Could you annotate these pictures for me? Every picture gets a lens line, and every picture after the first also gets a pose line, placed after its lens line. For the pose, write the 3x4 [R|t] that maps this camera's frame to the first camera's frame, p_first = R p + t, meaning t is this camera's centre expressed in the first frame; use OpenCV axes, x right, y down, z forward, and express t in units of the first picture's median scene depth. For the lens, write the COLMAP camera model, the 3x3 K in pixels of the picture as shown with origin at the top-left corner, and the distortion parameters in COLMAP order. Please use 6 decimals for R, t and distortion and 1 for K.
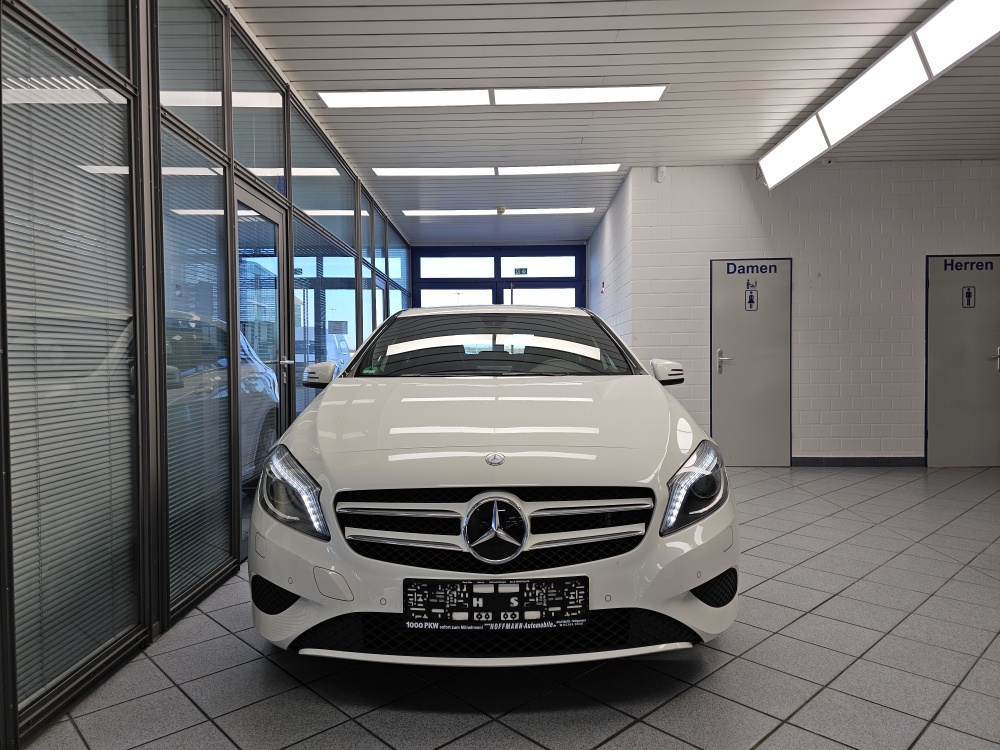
lens RADIAL K [[676.9, 0, 501.3], [0, 676.9, 378.1], [0, 0, 1]] dist [0.069770, -0.074170]
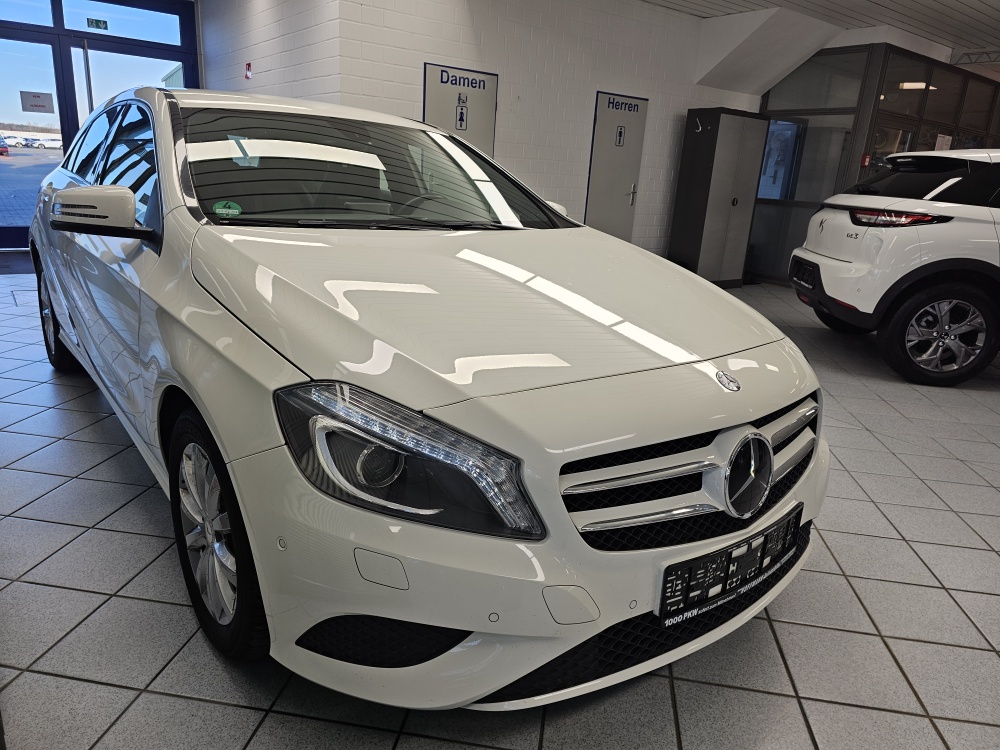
lens RADIAL K [[676.9, 0, 501.3], [0, 676.9, 378.1], [0, 0, 1]] dist [0.069770, -0.074170]
pose [[0.776951, -0.128177, 0.616375, -0.209472], [-0.050664, 0.963149, 0.264152, -0.021247], [-0.627520, -0.236461, 0.741826, 0.194765]]
